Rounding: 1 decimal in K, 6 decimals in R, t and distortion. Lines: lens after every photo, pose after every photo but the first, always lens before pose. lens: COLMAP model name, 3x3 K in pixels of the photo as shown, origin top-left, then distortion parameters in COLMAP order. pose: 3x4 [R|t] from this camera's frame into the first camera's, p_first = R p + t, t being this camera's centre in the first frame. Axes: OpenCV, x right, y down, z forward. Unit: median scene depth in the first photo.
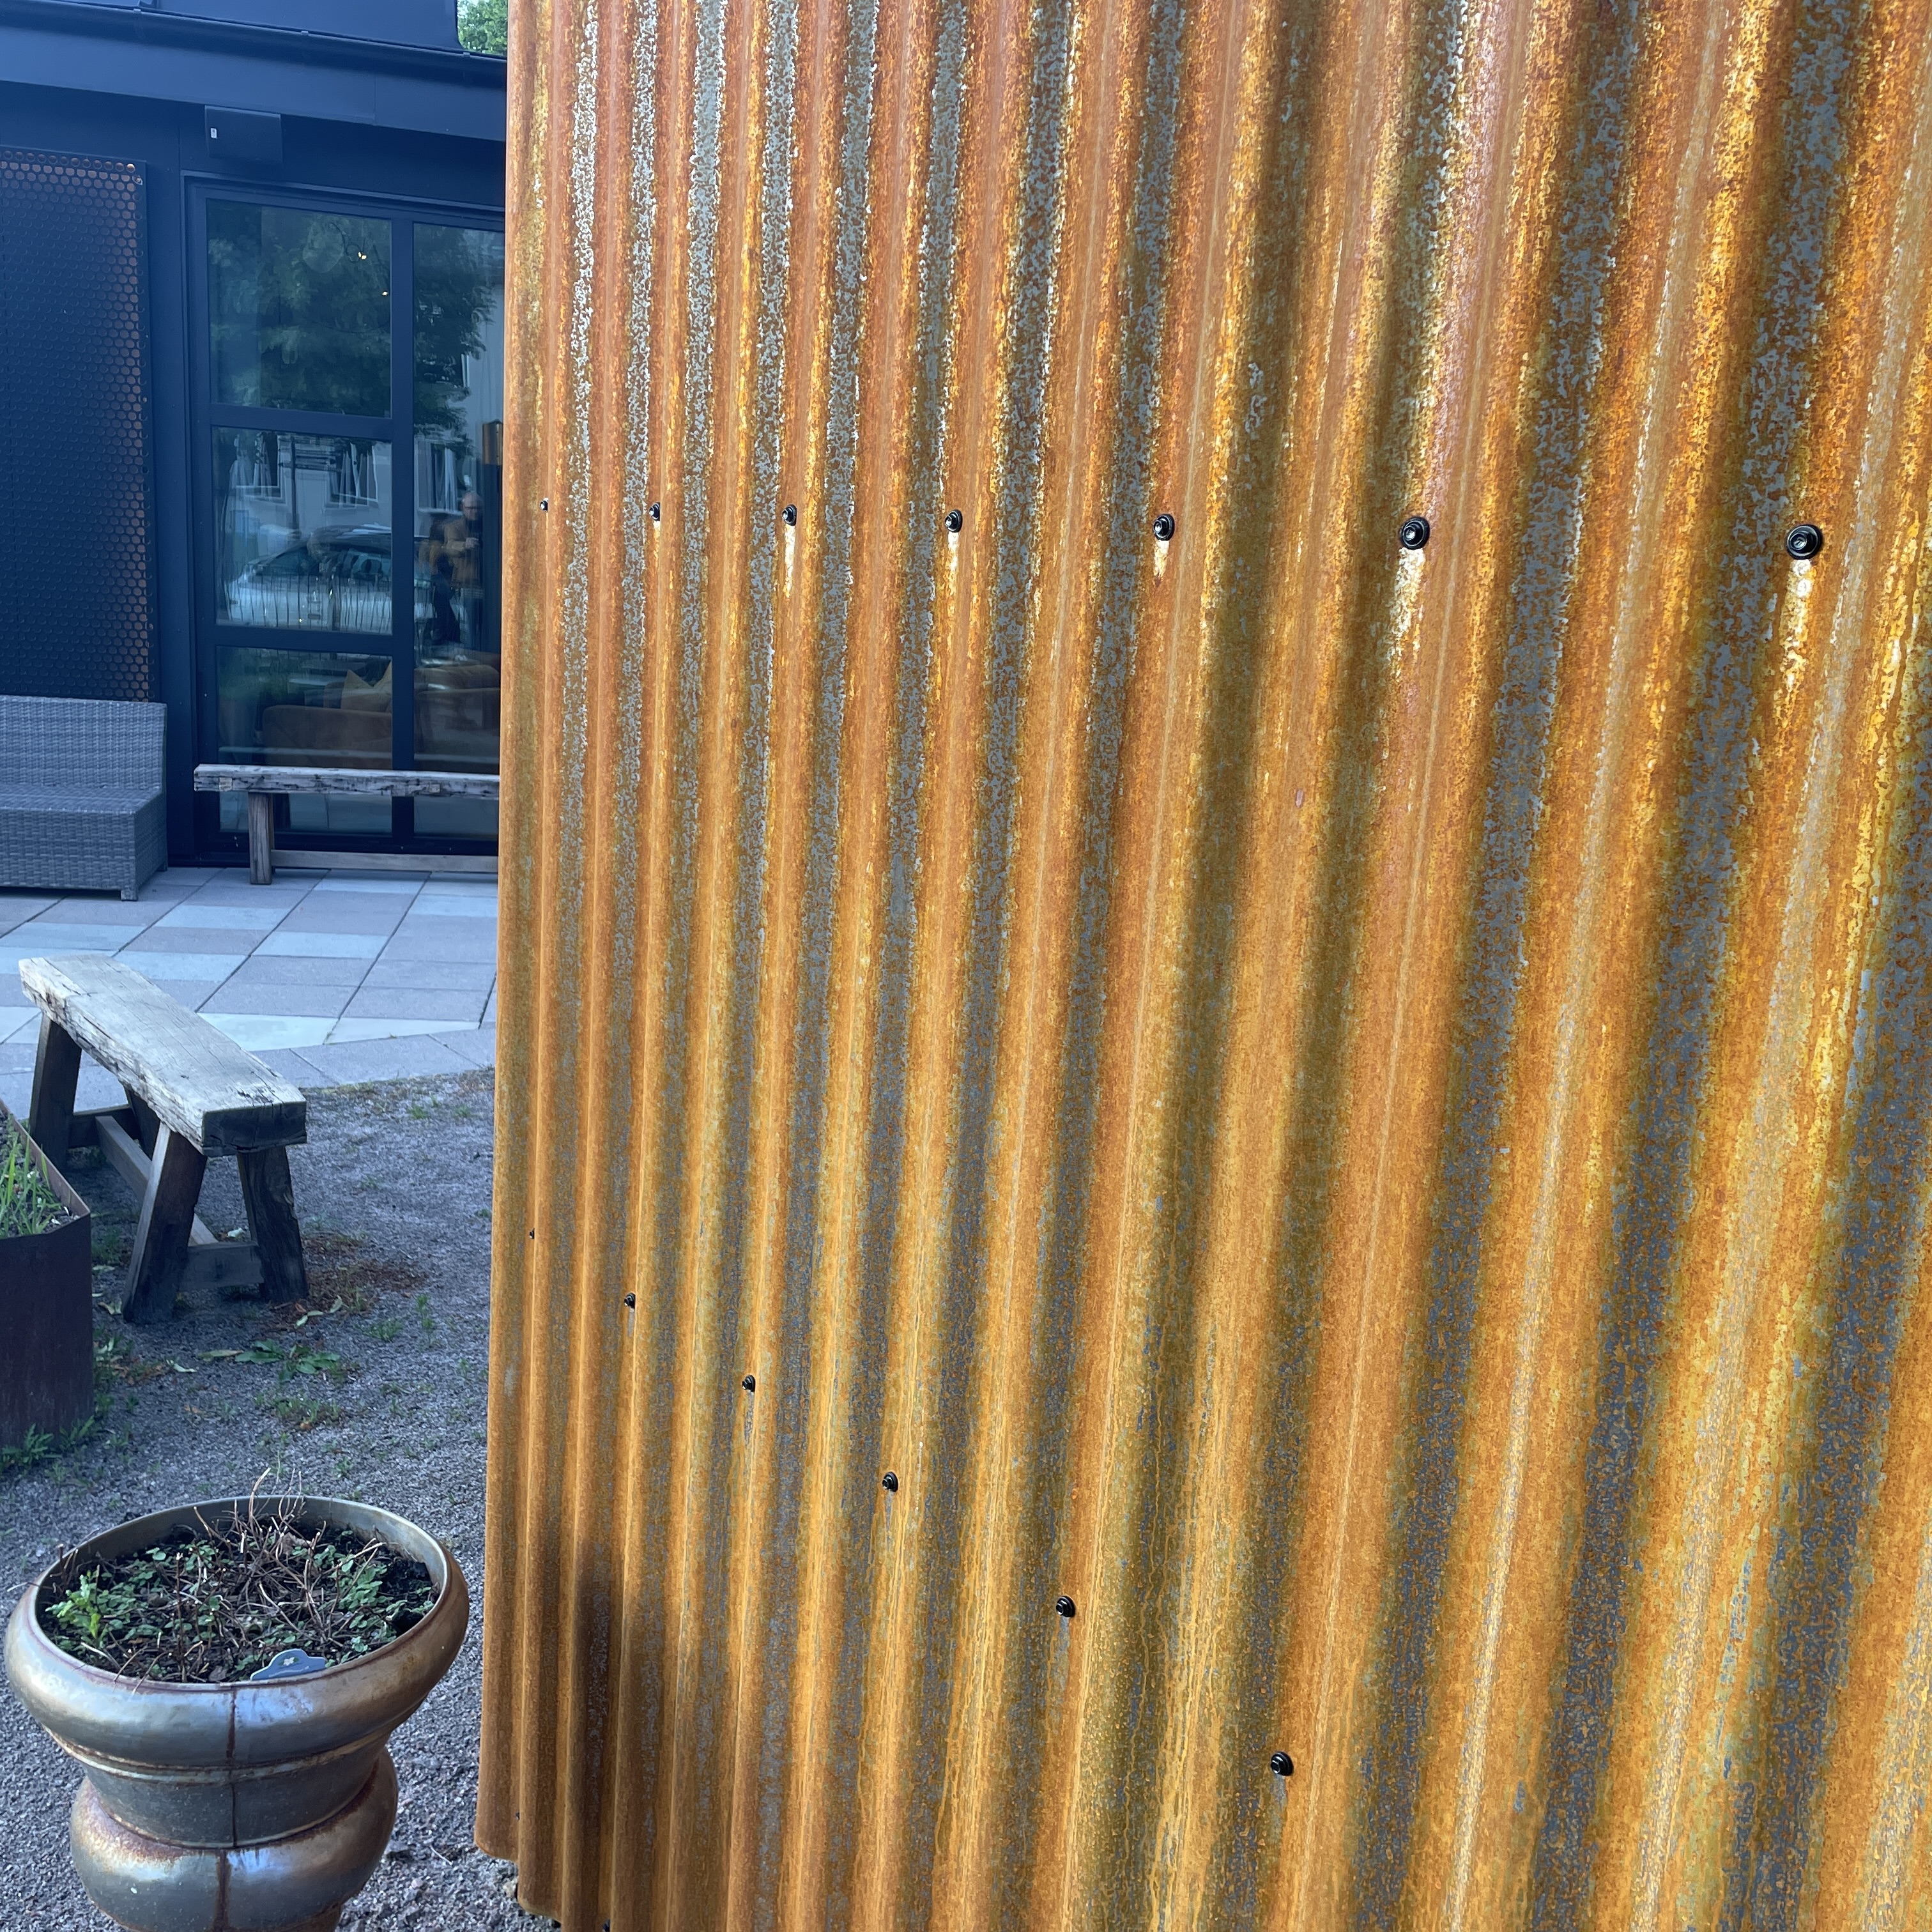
lens RADIAL K [[1891.0, 0, 966.0], [0, 1891.0, 966.0], [0, 0, 1]] dist [0.080572, -0.101116]
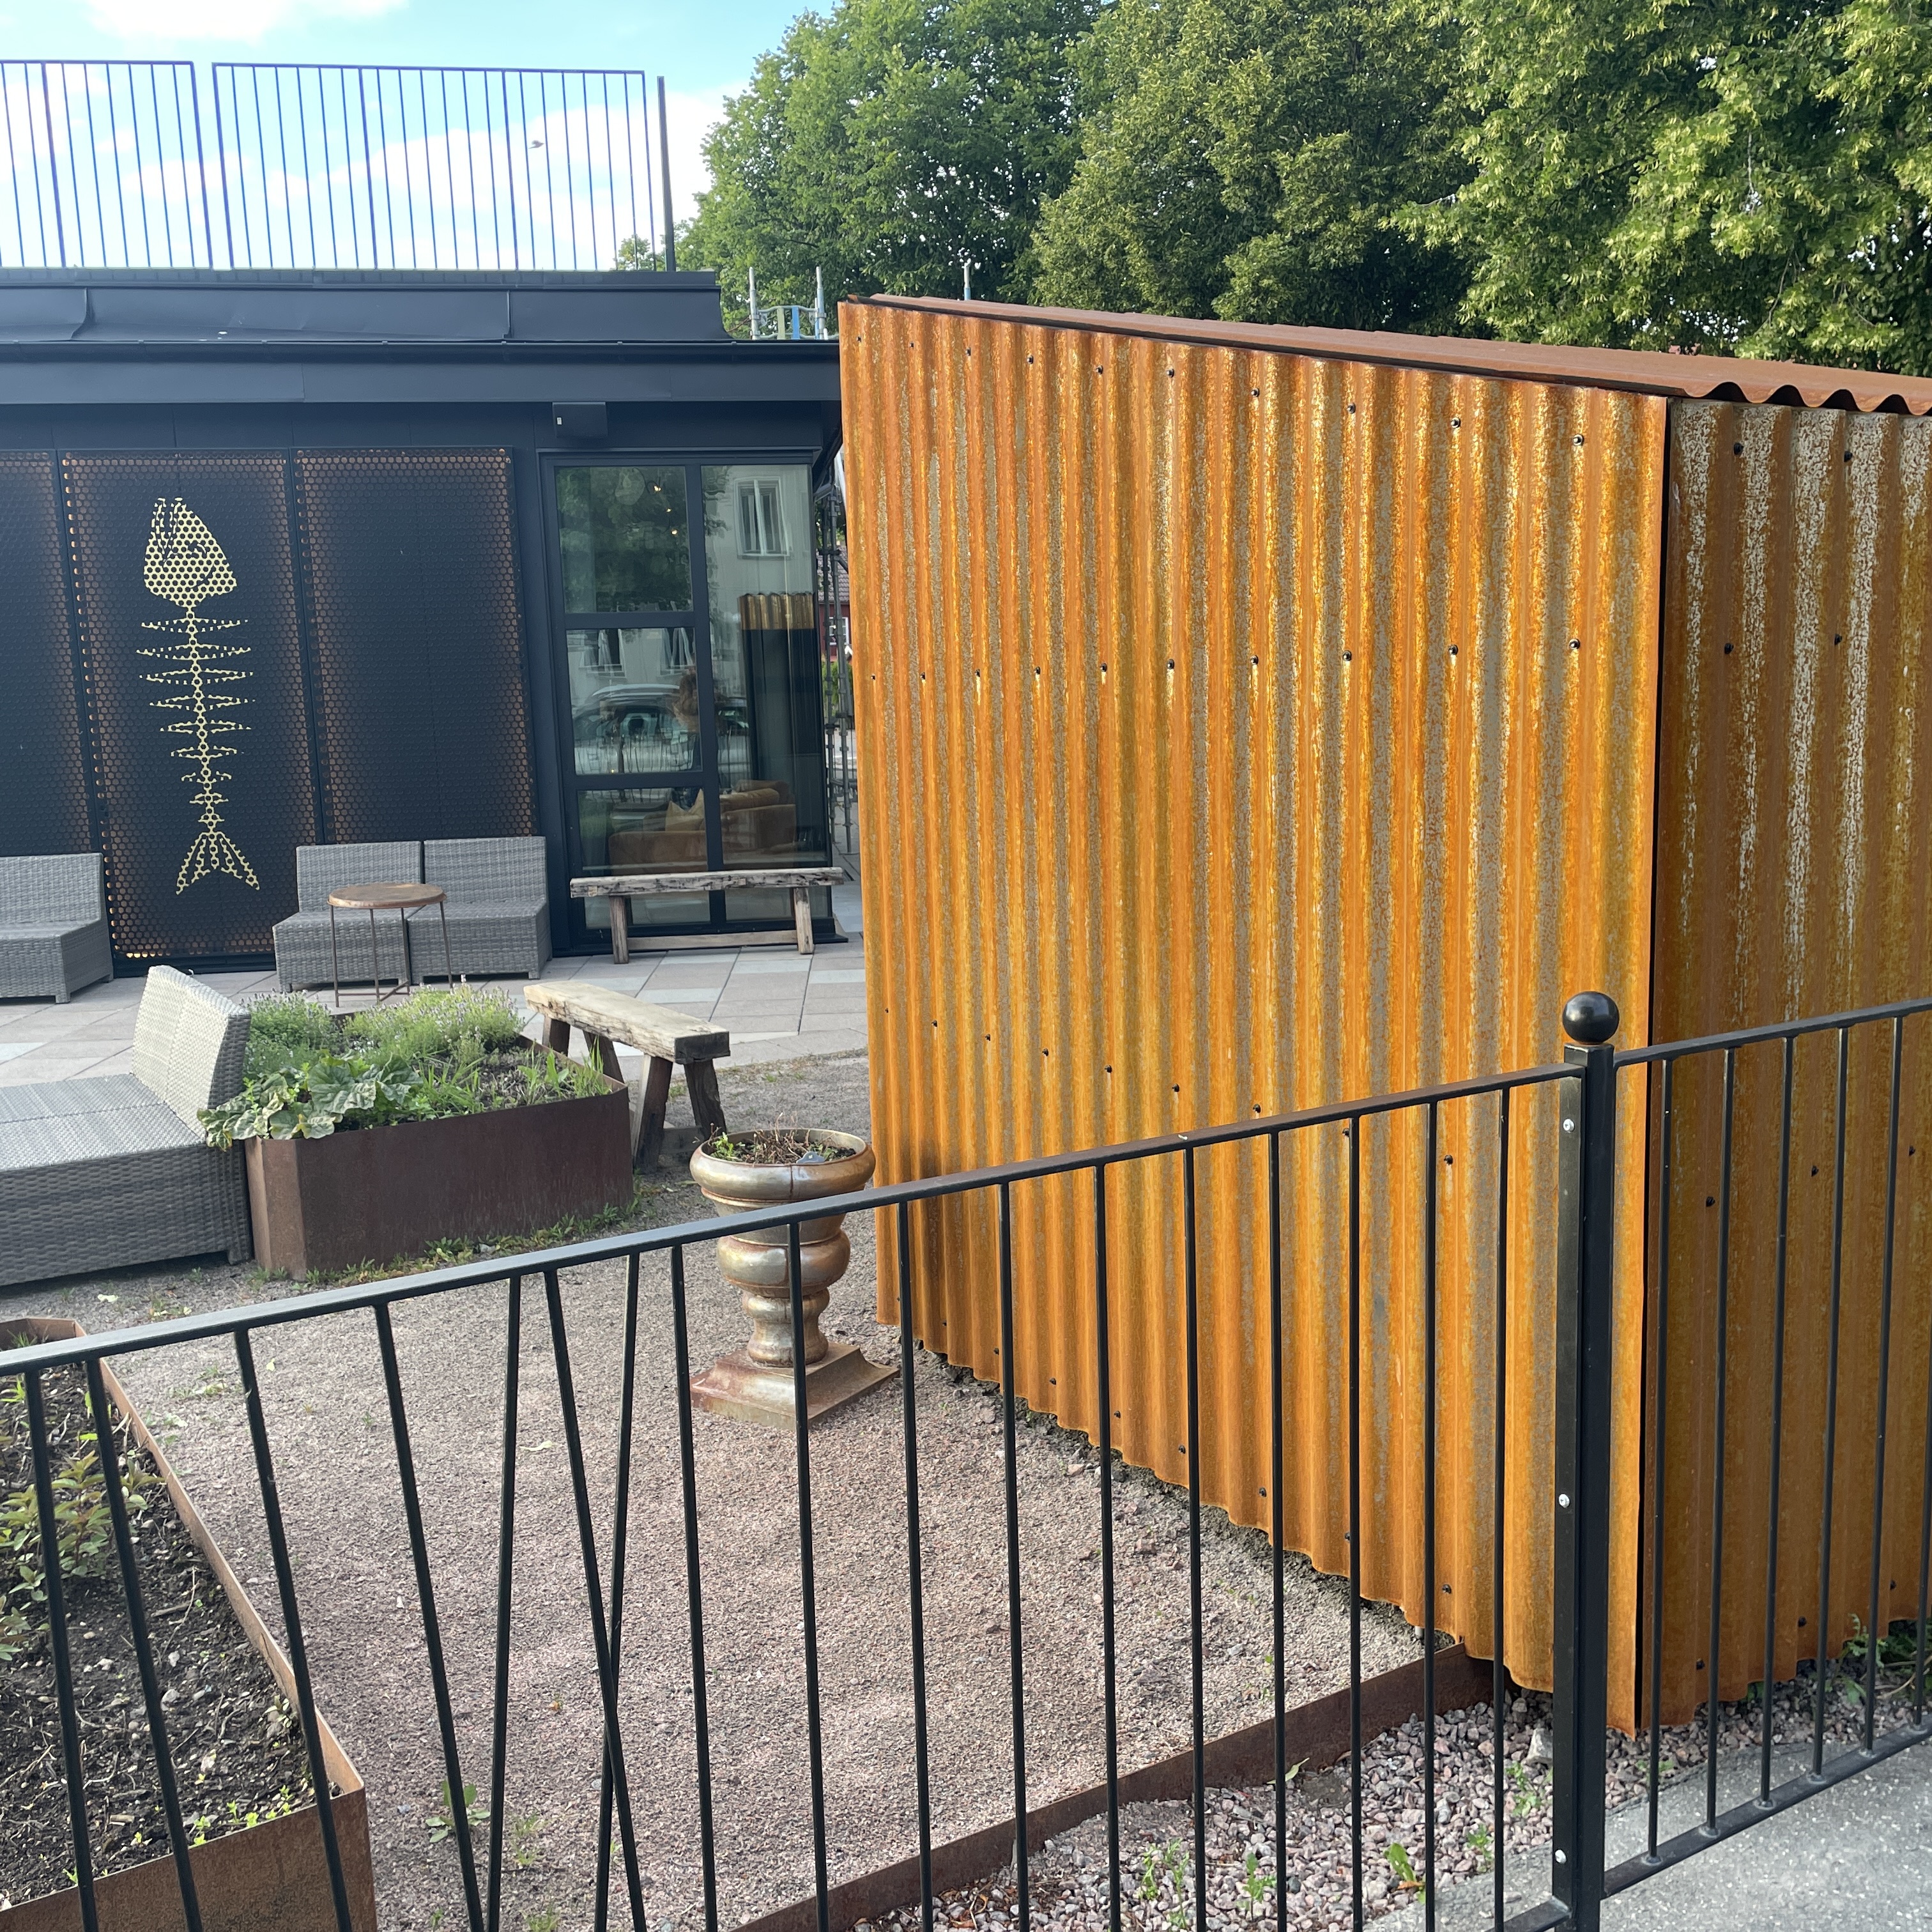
lens RADIAL K [[1891.0, 0, 966.0], [0, 1891.0, 966.0], [0, 0, 1]] dist [0.080572, -0.101116]
pose [[0.989111, -0.079563, -0.123815, 0.054262], [0.072286, 0.995443, -0.062198, 0.096151], [0.128200, 0.052571, 0.990354, -0.463666]]
